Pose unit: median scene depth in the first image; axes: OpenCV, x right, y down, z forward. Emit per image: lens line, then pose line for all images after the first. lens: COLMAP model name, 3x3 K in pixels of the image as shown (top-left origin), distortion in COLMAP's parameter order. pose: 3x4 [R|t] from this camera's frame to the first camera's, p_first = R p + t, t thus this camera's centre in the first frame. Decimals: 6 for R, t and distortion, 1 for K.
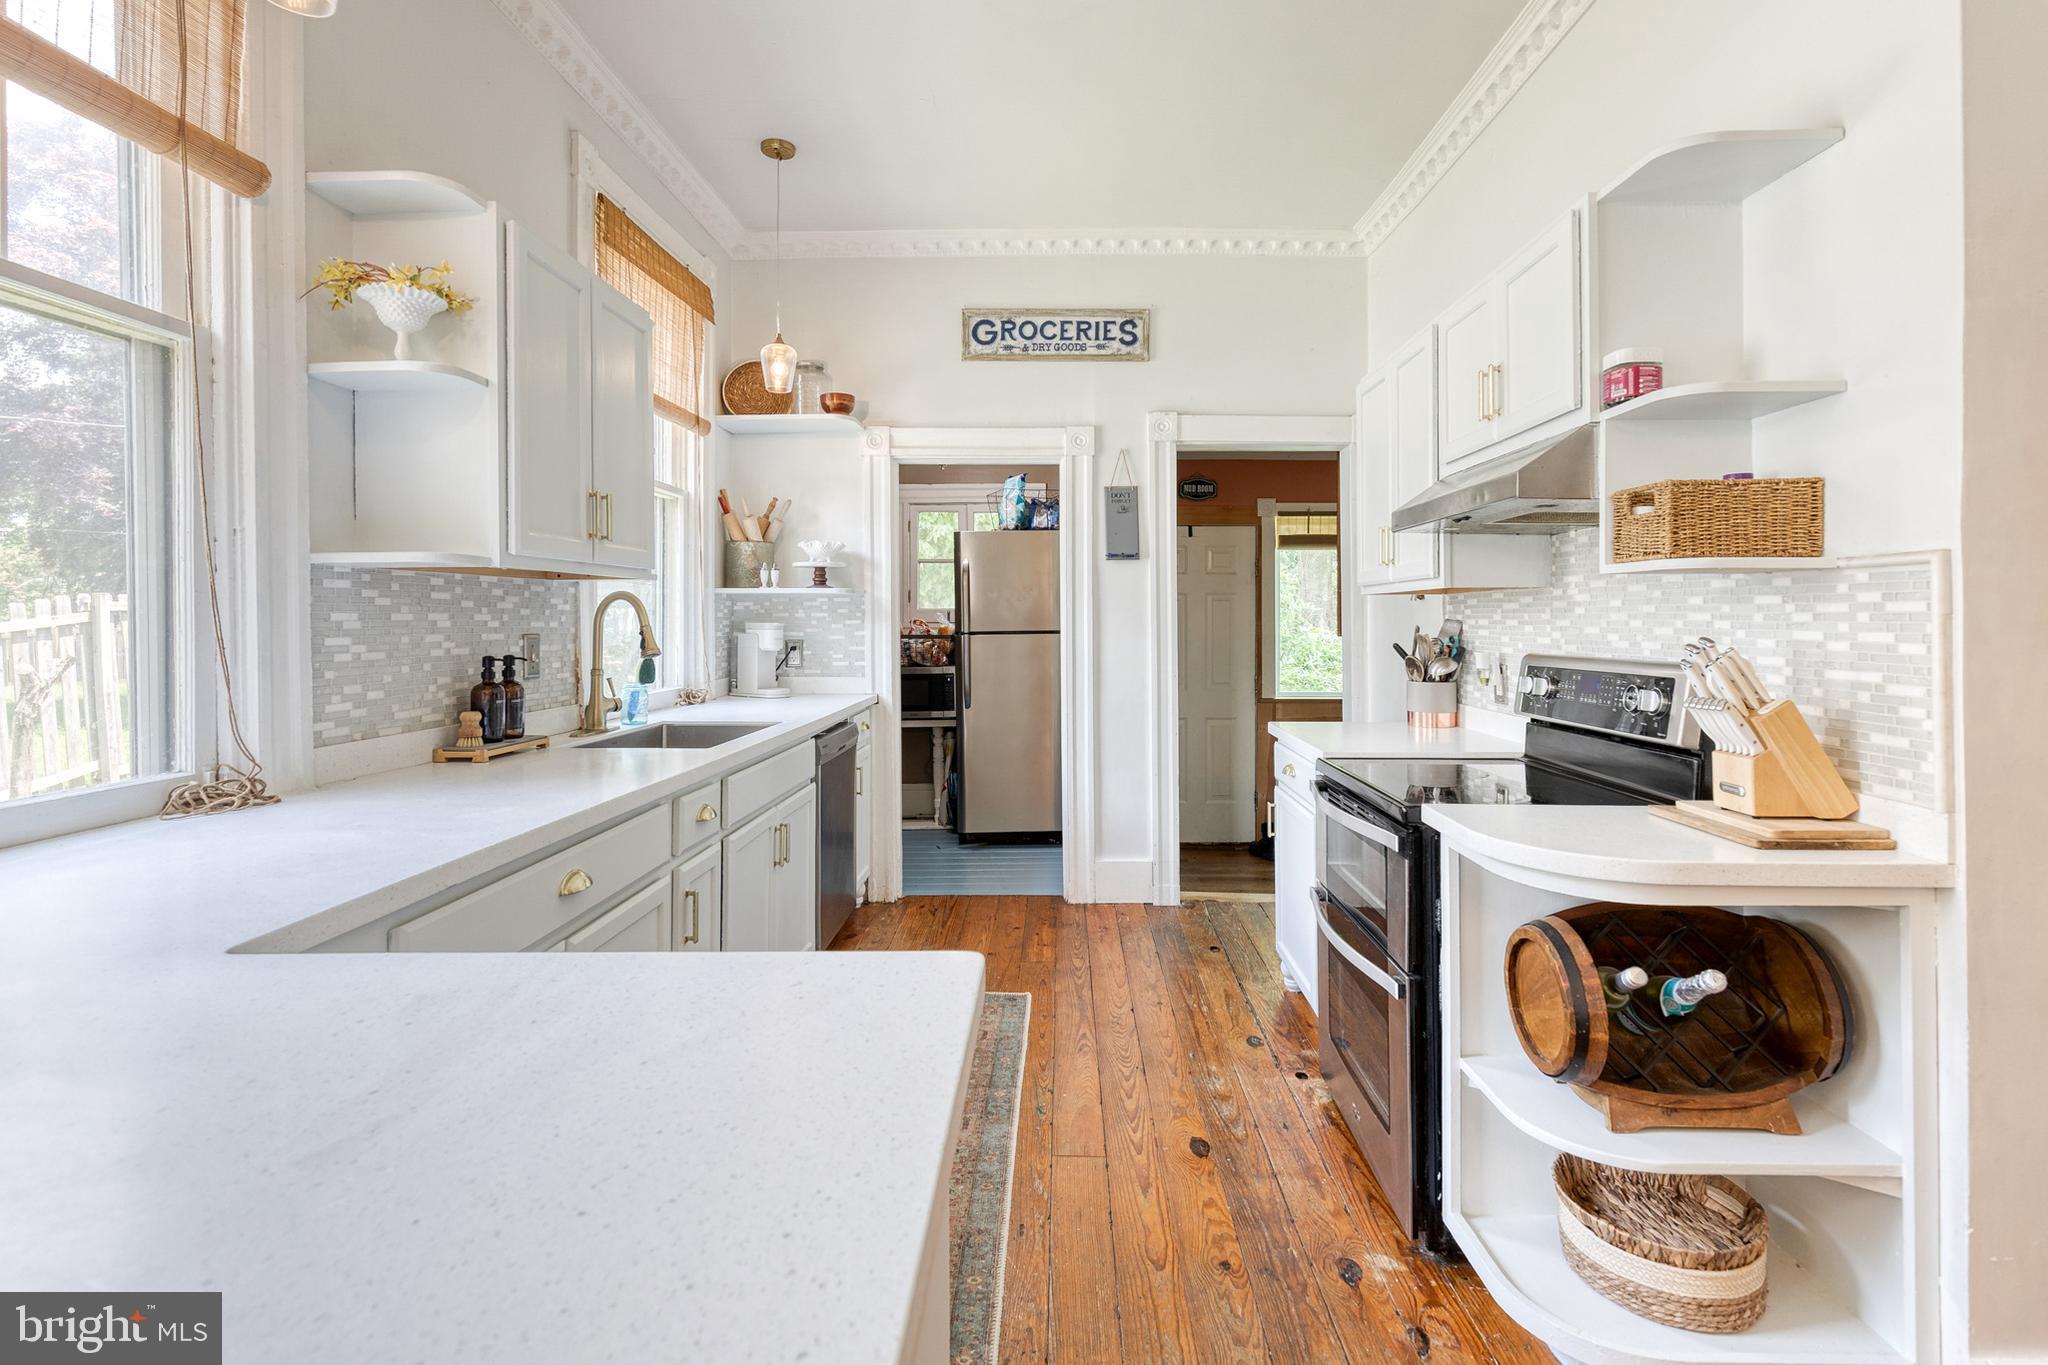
lens RADIAL K [[988.3, 0, 1039.8], [0, 988.3, 624.2], [0, 0, 1]] dist [0.003337, -0.000235]
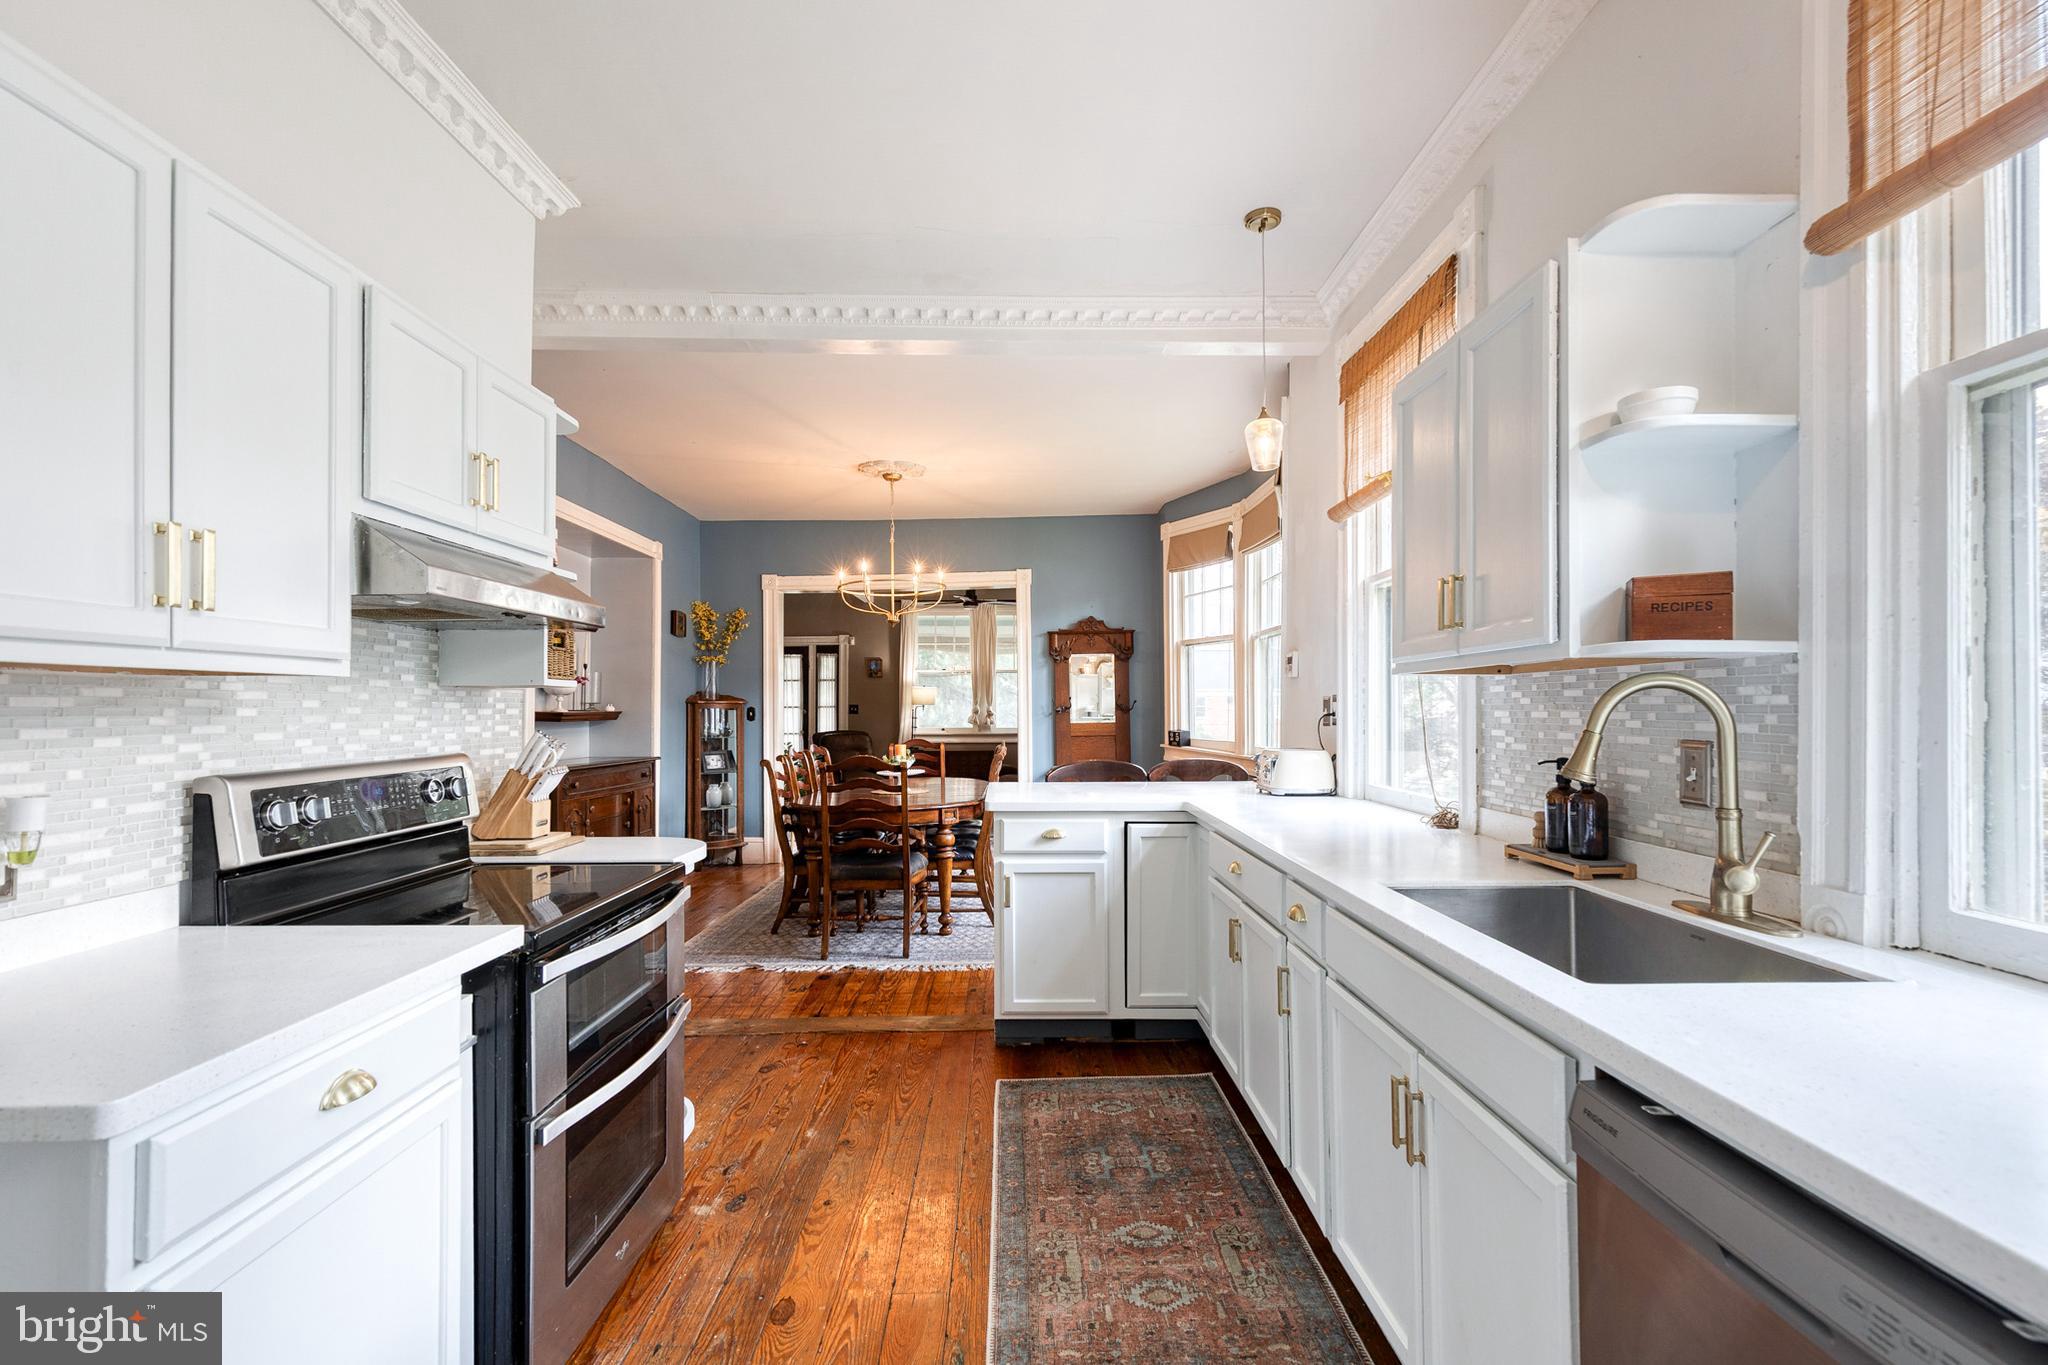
lens RADIAL K [[938.4, 0, 1028.9], [0, 938.4, 700.1], [0, 0, 1]] dist [0.005585, -0.000337]
pose [[-0.999040, 0.003021, -0.043698, -0.026210], [0.003173, 0.999989, -0.003397, -0.020751], [0.043687, -0.003533, -0.999039, 1.941304]]
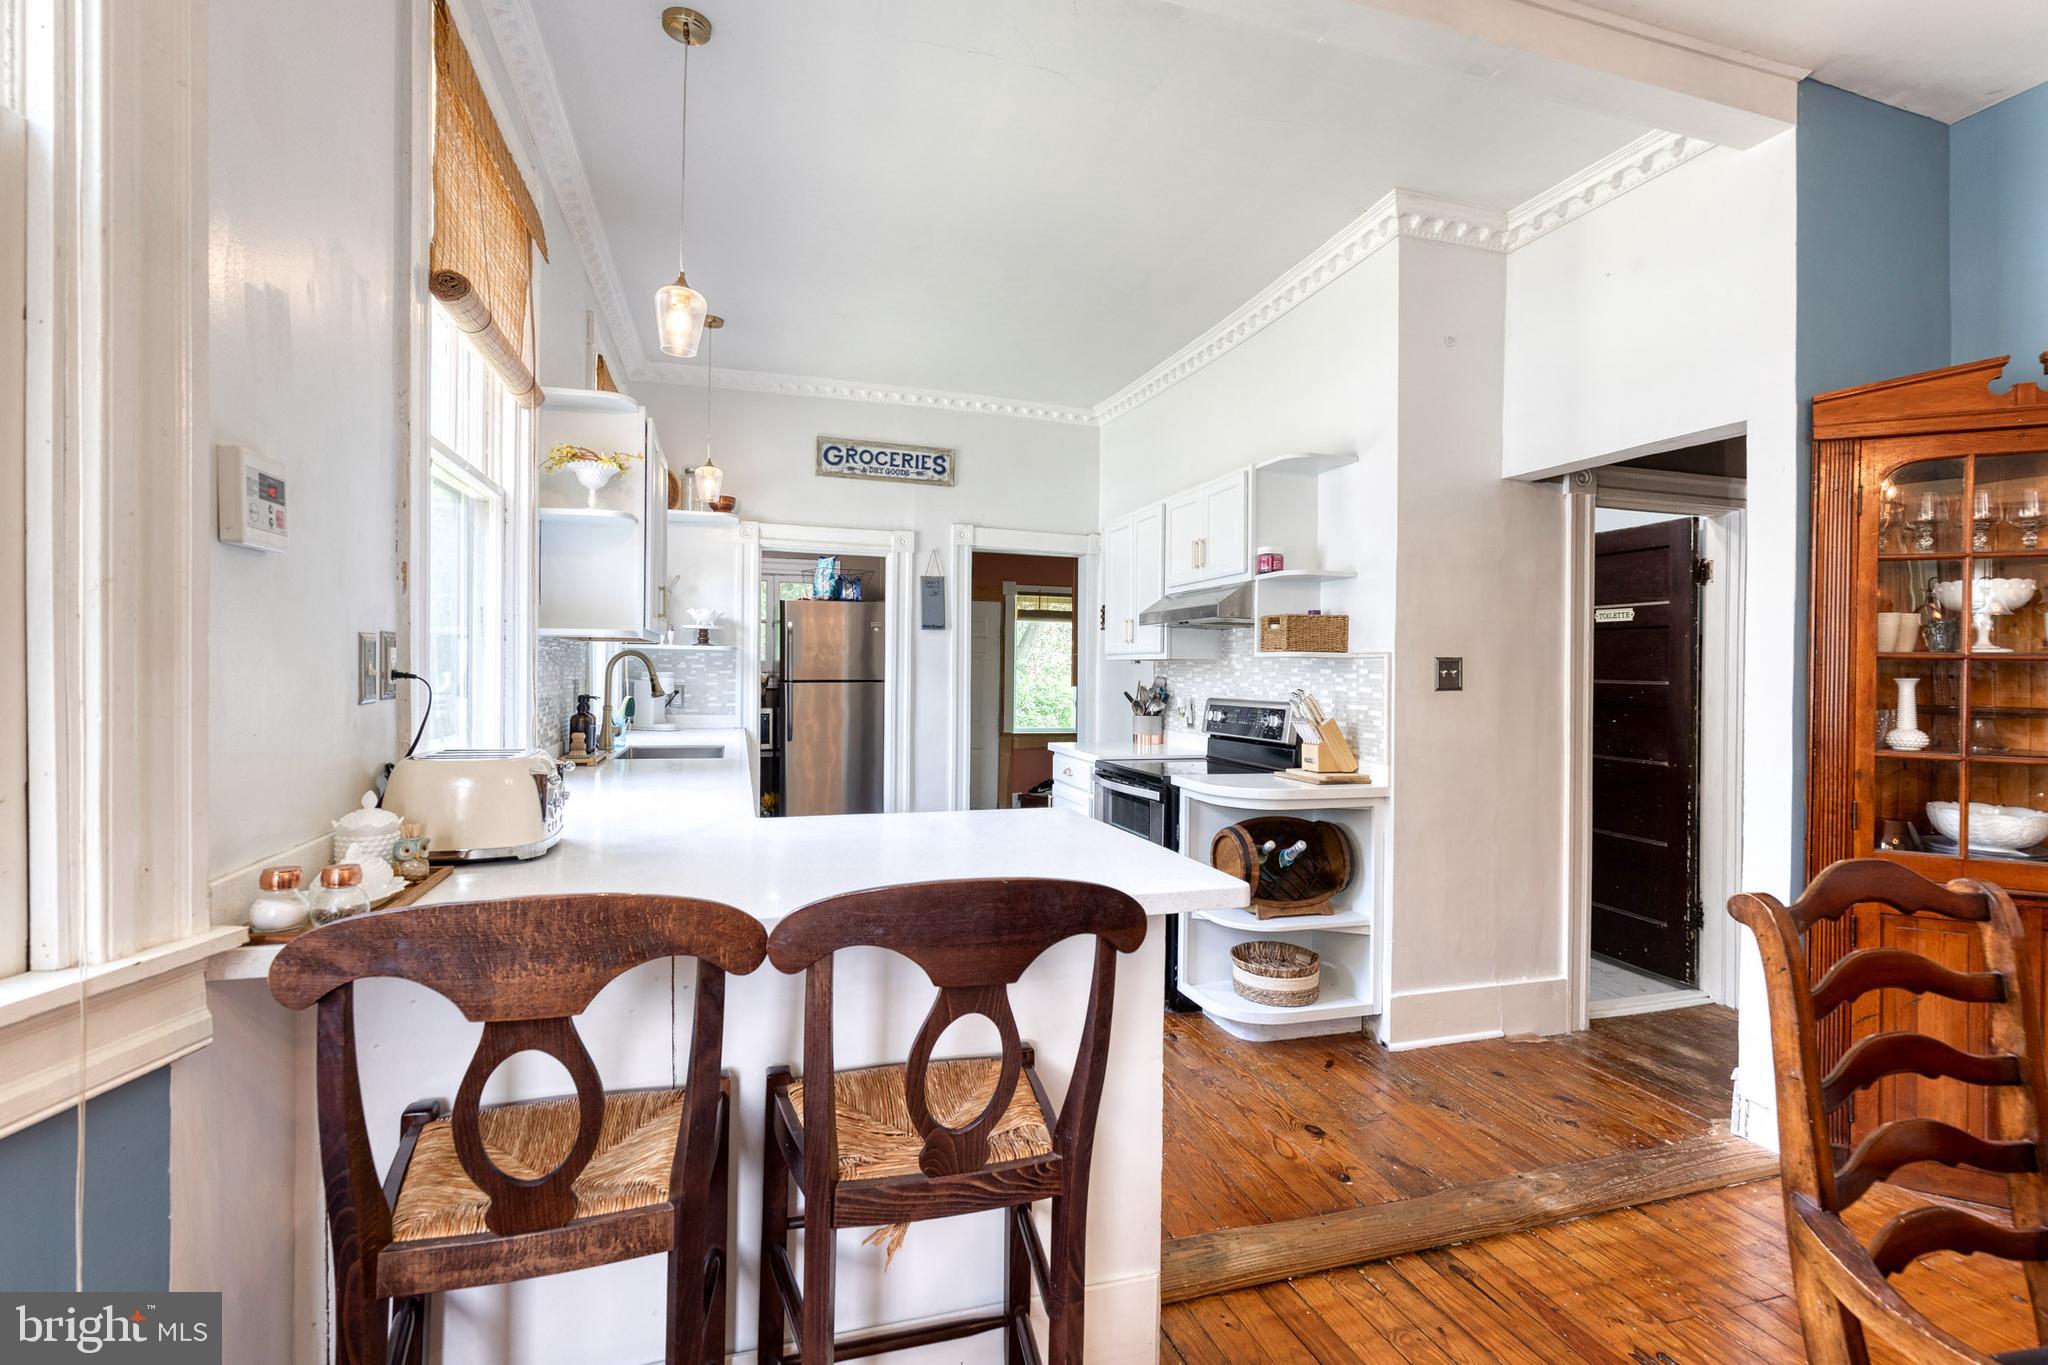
lens RADIAL K [[952.1, 0, 1024.0], [0, 952.1, 682.5], [0, 0, 1]] dist [0.000560, -0.000104]
pose [[0.948800, 0.010204, 0.315713, -0.397308], [-0.013506, 0.999875, 0.008272, -0.007382], [-0.315589, -0.012112, 0.948819, -0.558150]]
